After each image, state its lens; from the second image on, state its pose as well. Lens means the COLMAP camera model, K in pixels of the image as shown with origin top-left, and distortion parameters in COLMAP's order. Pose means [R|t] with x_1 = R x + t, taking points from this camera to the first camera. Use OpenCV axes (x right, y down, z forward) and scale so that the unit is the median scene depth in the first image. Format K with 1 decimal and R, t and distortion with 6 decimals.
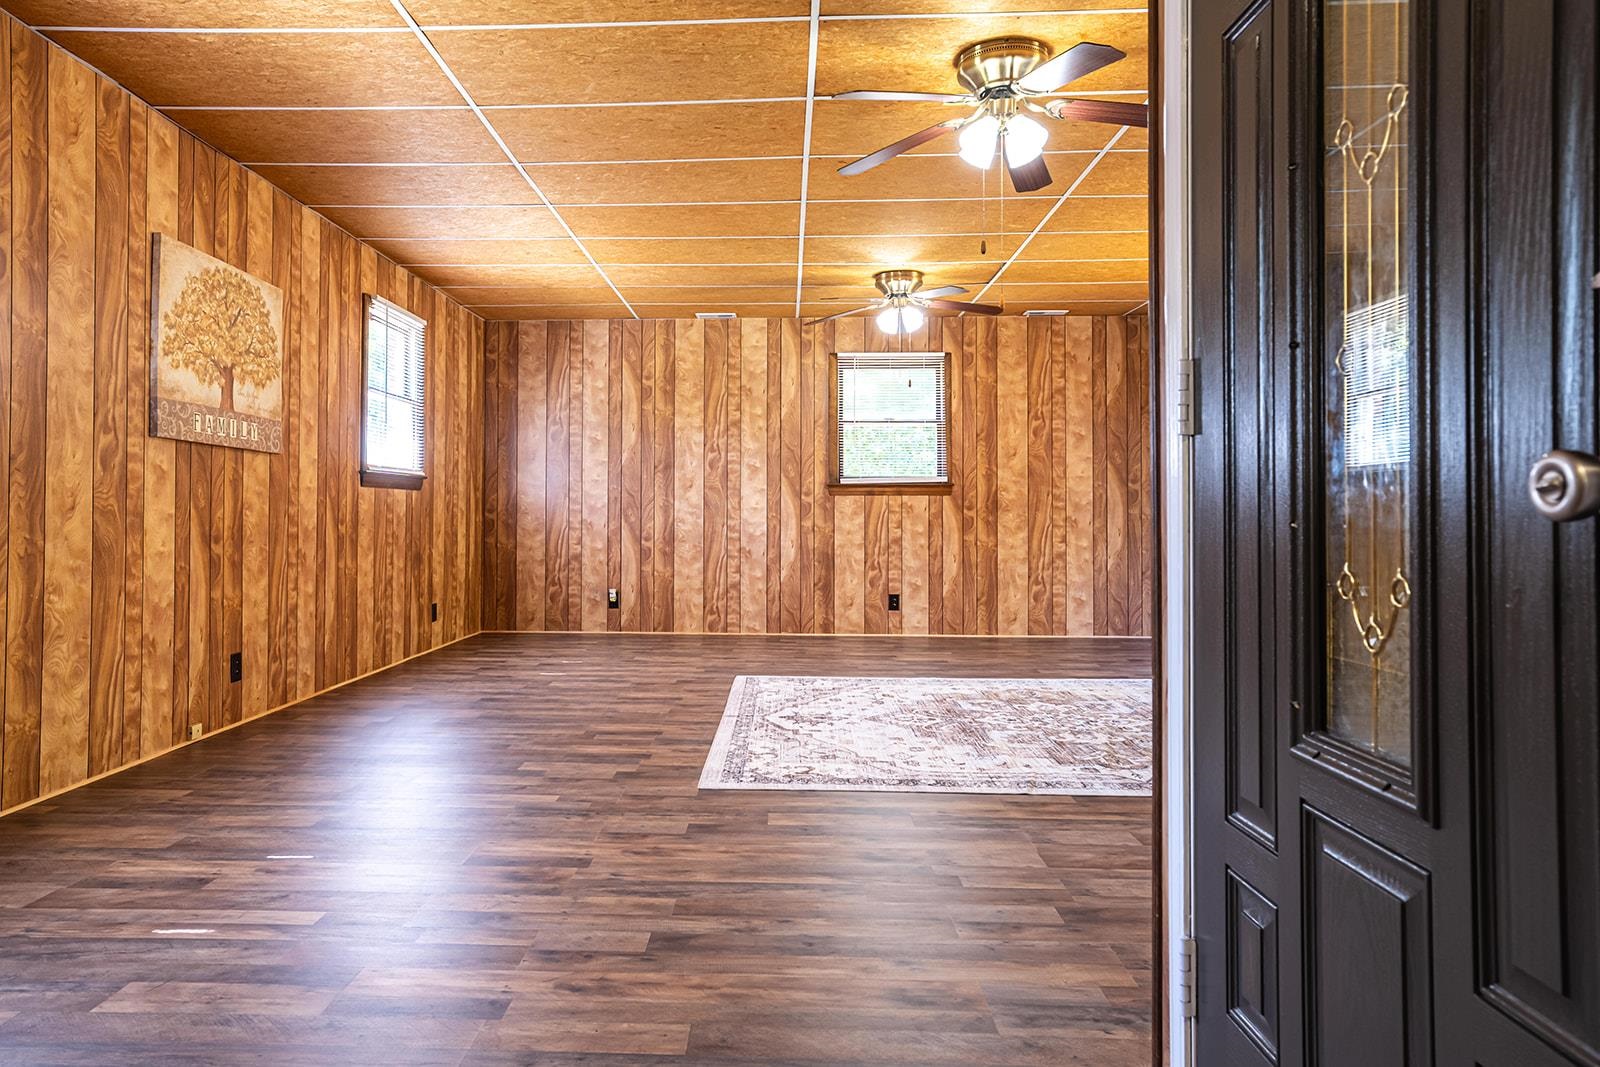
lens RADIAL K [[1022.2, 0, 769.1], [0, 1022.2, 503.9], [0, 0, 1]] dist [-0.009223, -0.000132]
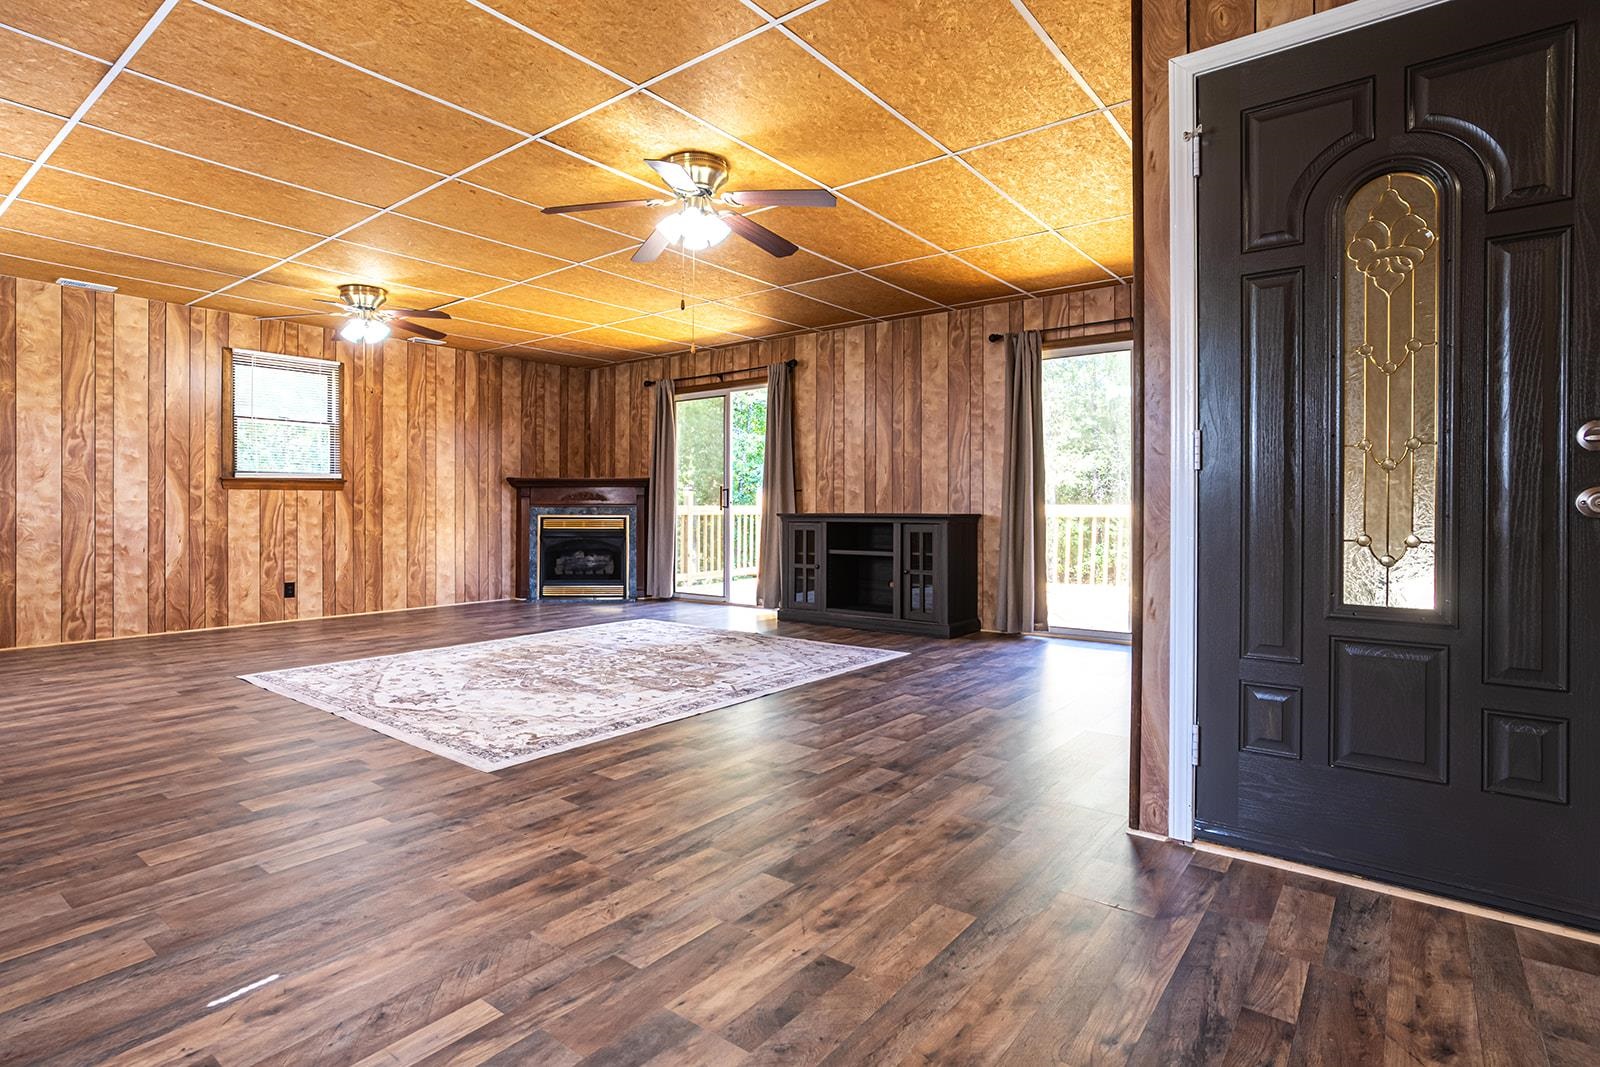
lens RADIAL K [[787.8, 0, 738.7], [0, 787.8, 511.3], [0, 0, 1]] dist [-0.028914, 0.016955]
pose [[0.627127, -0.006440, 0.778890, -0.220084], [-0.007053, 0.999878, 0.013945, -0.000691], [-0.778885, -0.014239, 0.627005, 0.125317]]
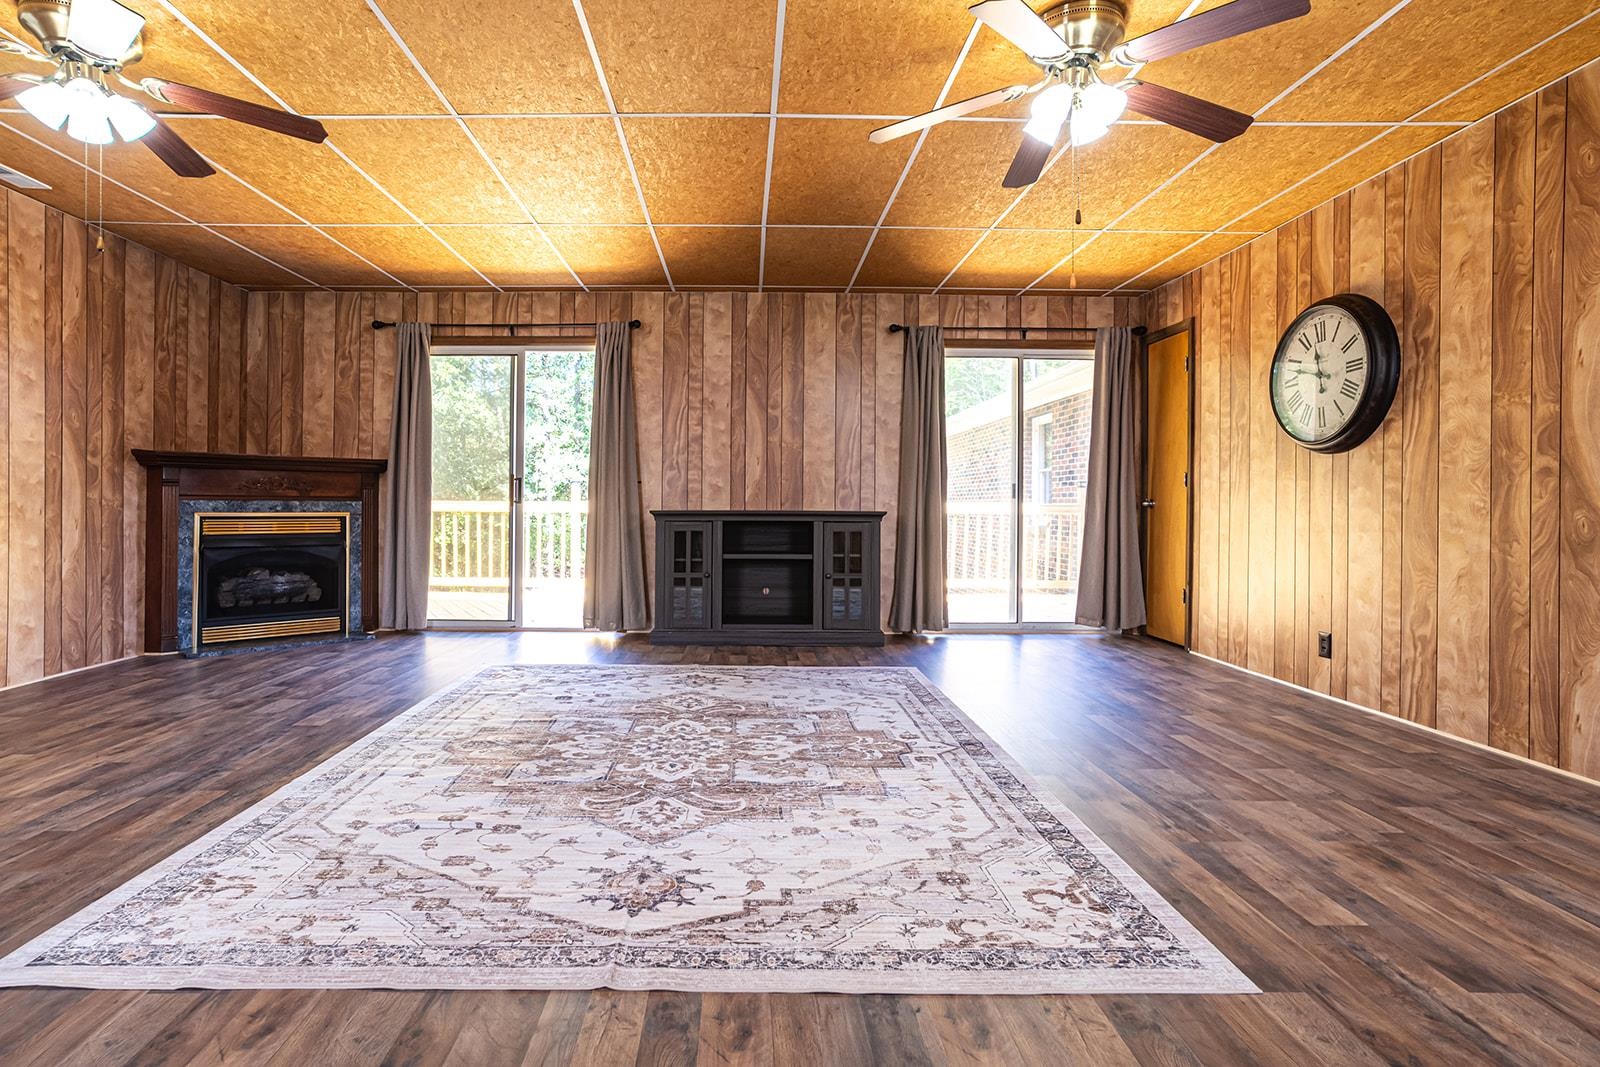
lens RADIAL K [[787.8, 0, 781.5], [0, 787.8, 506.9], [0, 0, 1]] dist [-0.028914, 0.016955]
pose [[-0.000039, -0.002657, 0.999996, -0.205531], [-0.016199, 0.999865, 0.002656, 0.006602], [-0.999869, -0.016199, -0.000082, 0.516511]]
